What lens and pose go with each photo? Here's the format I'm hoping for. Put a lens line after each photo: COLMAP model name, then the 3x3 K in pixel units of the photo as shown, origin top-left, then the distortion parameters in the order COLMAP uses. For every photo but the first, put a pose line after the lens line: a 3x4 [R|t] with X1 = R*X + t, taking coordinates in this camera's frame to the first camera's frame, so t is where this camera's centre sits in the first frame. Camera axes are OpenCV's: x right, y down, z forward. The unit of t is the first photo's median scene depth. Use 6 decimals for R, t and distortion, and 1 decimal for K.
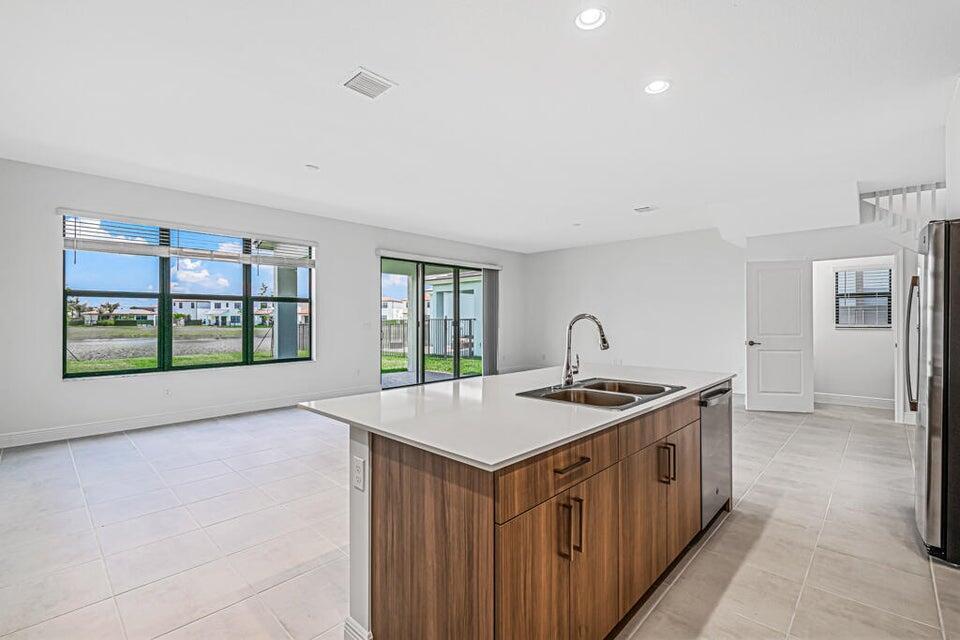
lens RADIAL K [[424.5, 0, 483.3], [0, 424.5, 318.7], [0, 0, 1]] dist [0.003690, -0.001026]
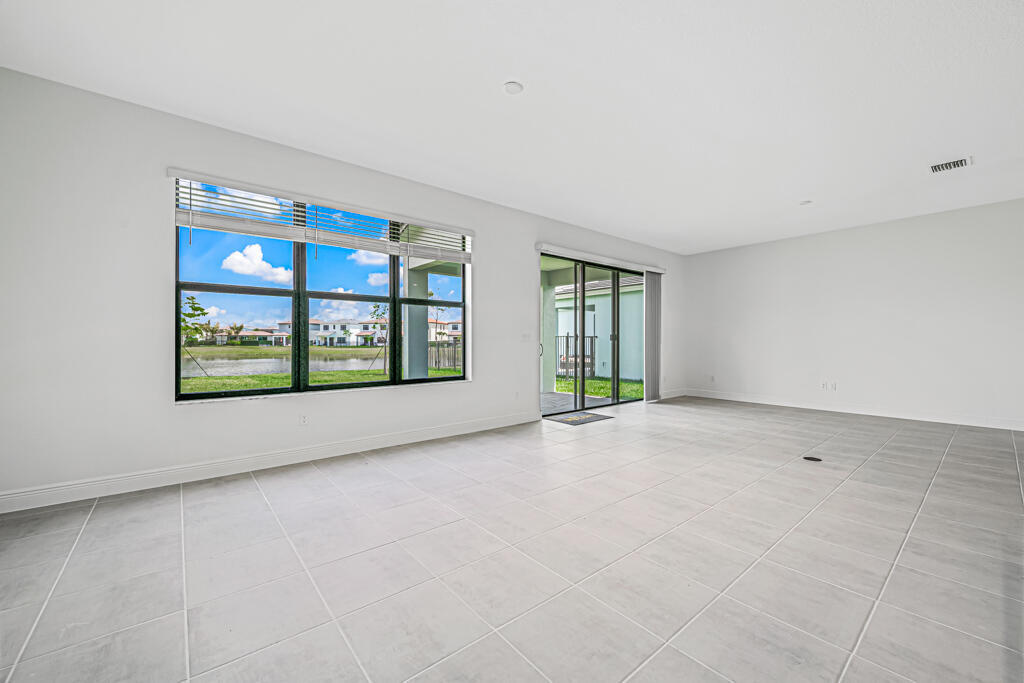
lens RADIAL K [[404.2, 0, 515.5], [0, 404.2, 345.0], [0, 0, 1]] dist [-0.005800, -0.000453]
pose [[0.993317, 0.003957, -0.115347, -0.184259], [-0.002820, 0.999946, 0.010015, 0.020075], [0.115380, -0.009623, 0.993275, 0.214075]]
